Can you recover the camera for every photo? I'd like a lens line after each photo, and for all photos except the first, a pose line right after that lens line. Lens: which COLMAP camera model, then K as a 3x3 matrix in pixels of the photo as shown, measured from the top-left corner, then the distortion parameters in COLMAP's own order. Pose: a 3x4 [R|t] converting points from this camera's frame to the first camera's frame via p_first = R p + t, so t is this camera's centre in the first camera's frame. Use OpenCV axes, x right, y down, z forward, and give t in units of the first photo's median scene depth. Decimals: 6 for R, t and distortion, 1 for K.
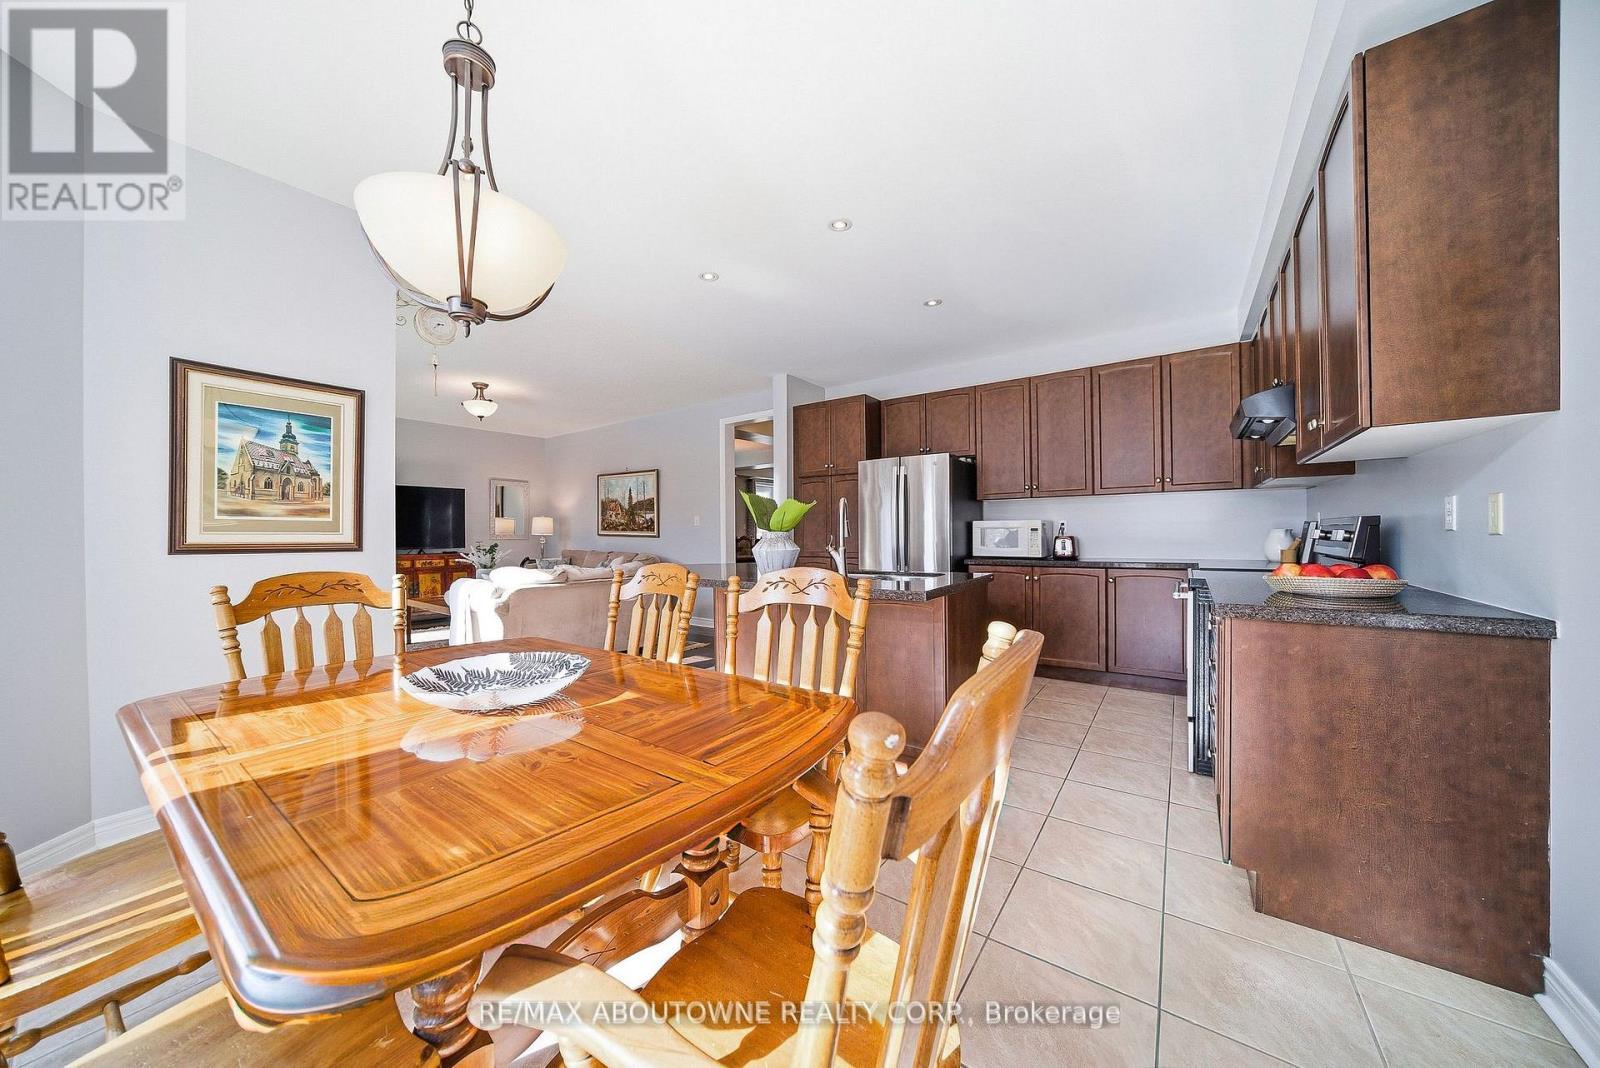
lens RADIAL K [[543.1, 0, 791.9], [0, 543.1, 536.3], [0, 0, 1]] dist [-0.022837, 0.004755]
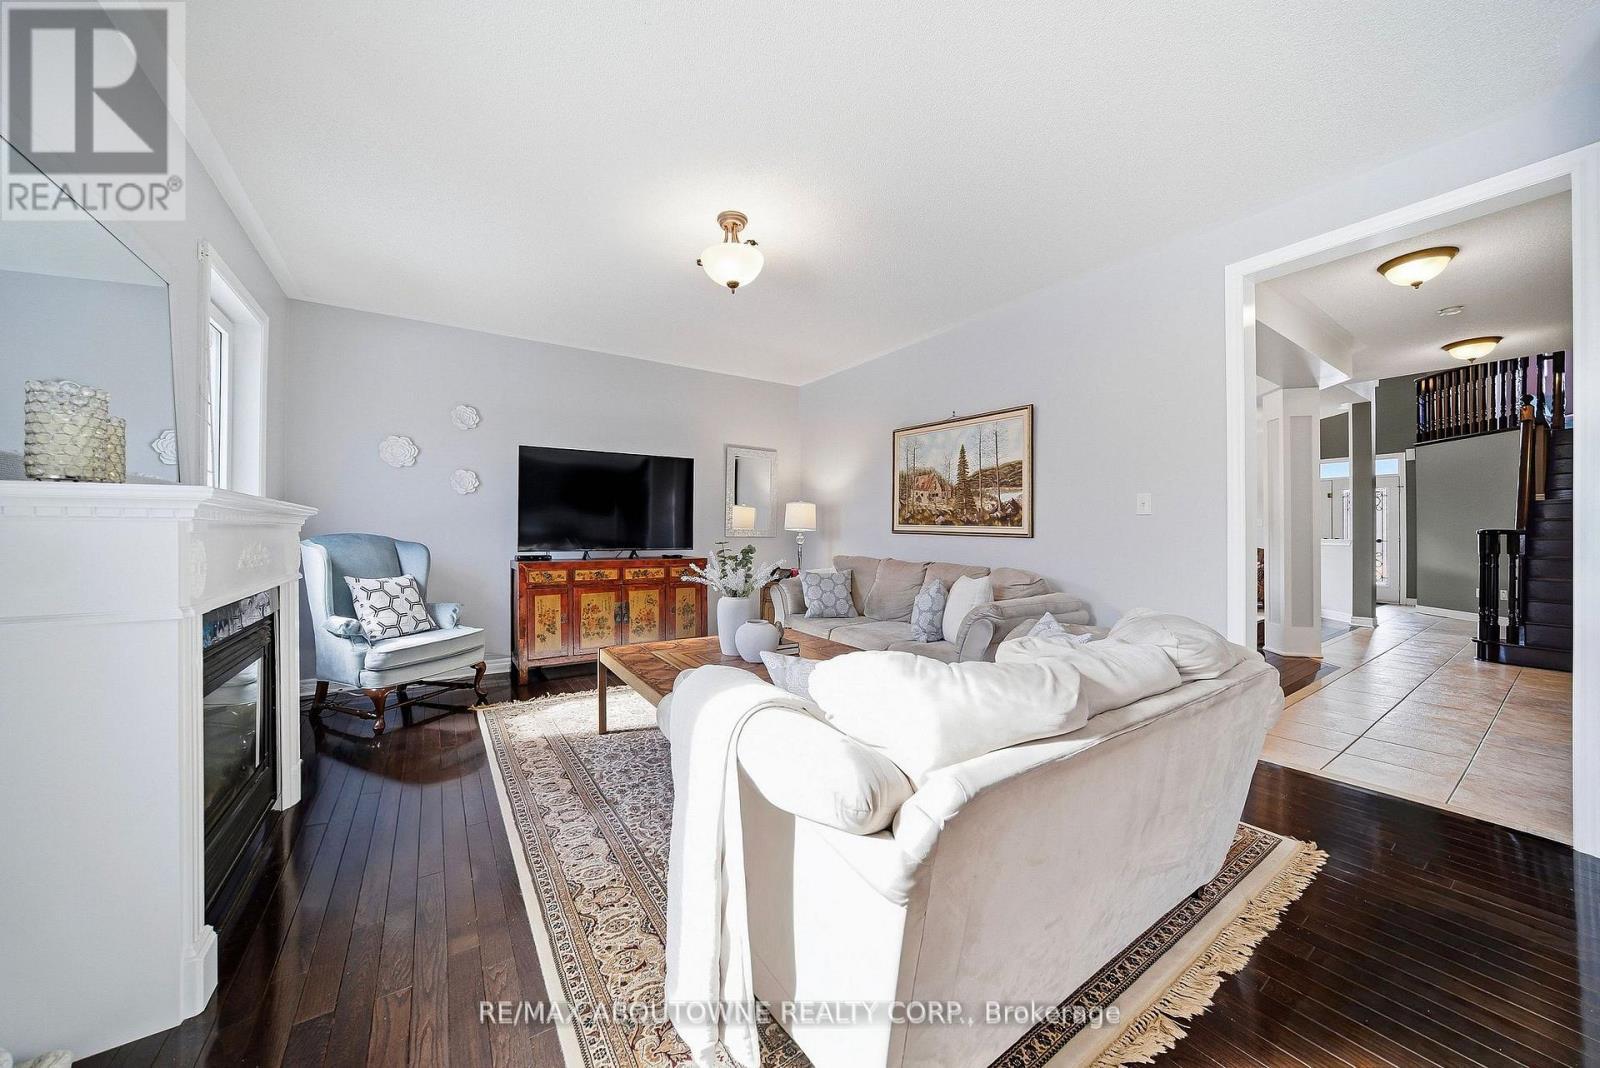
lens RADIAL K [[543.1, 0, 803.9], [0, 543.1, 536.0], [0, 0, 1]] dist [-0.022837, 0.004755]
pose [[0.947016, 0.013263, -0.320912, -0.278462], [-0.012608, 0.999912, 0.004119, 0.001021], [0.320938, 0.000145, 0.947100, 0.436348]]
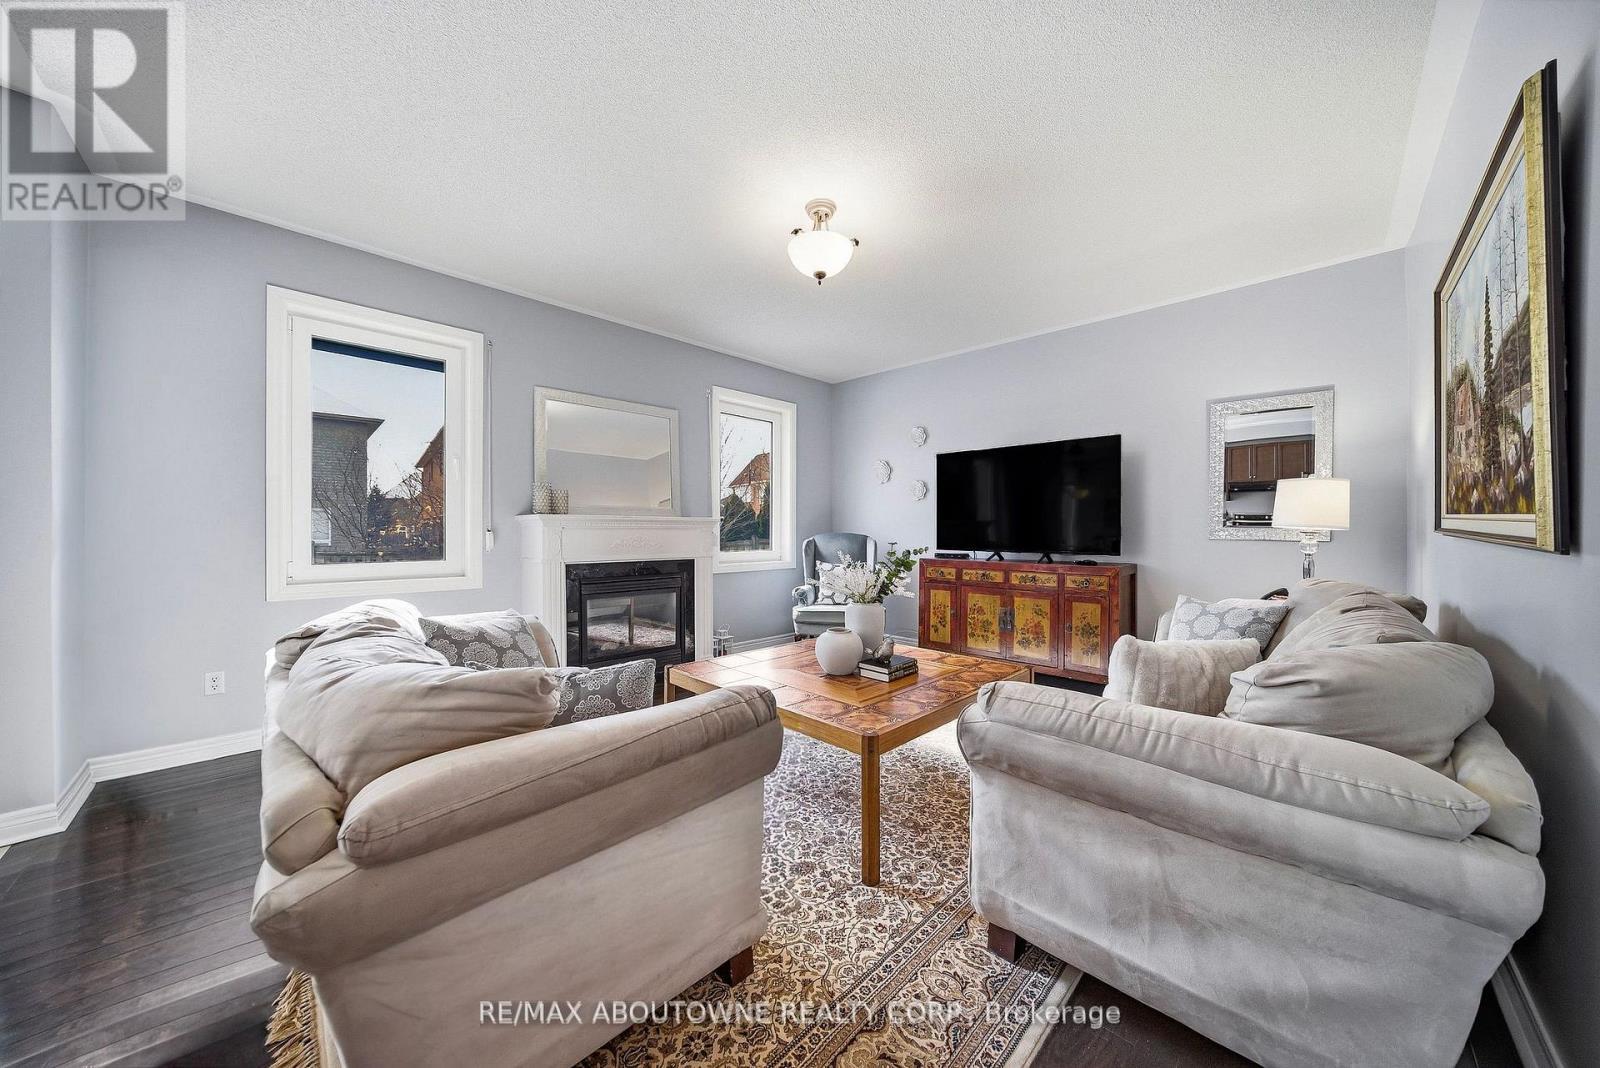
lens RADIAL K [[543.1, 0, 800.1], [0, 543.1, 534.2], [0, 0, 1]] dist [-0.022837, 0.004755]
pose [[-0.113630, 0.016811, -0.993381, -0.092791], [-0.003811, 0.999842, 0.017356, -0.004343], [0.993516, 0.005758, -0.113548, 0.790600]]
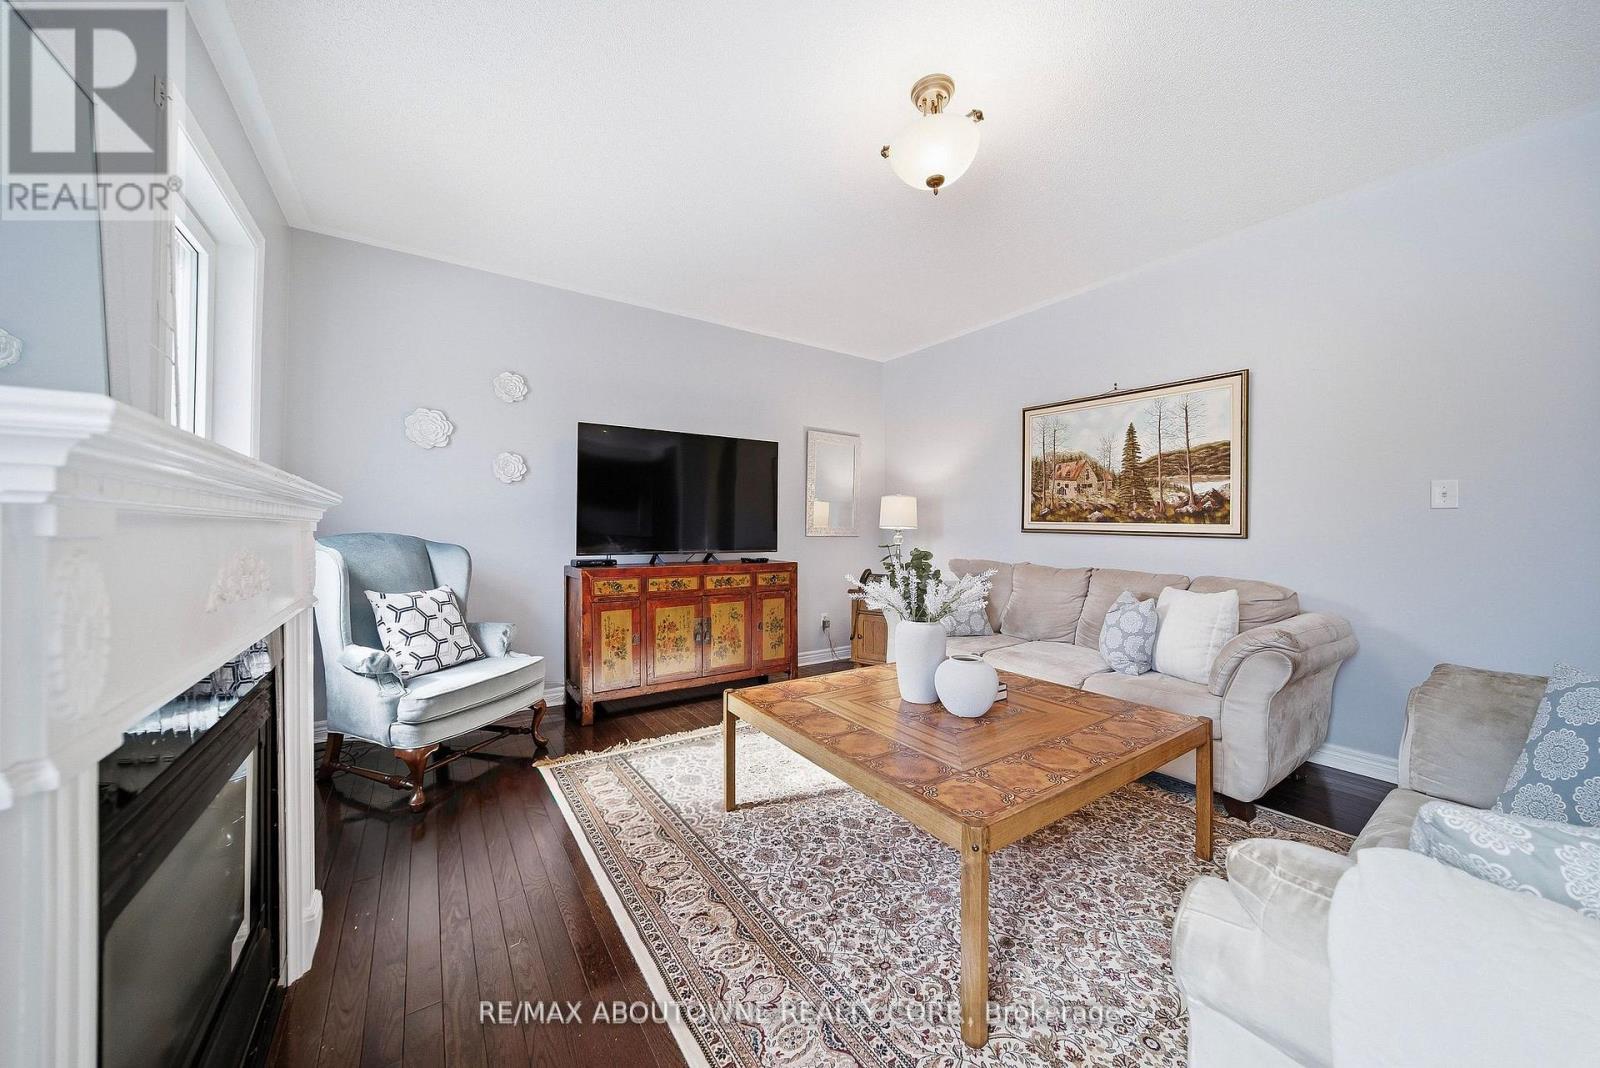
lens RADIAL K [[543.1, 0, 804.7], [0, 543.1, 530.9], [0, 0, 1]] dist [-0.022837, 0.004755]
pose [[0.950765, 0.011738, -0.309689, -0.423259], [-0.012923, 0.999915, -0.001777, 0.001467], [0.309642, 0.005692, 0.950836, 0.505054]]
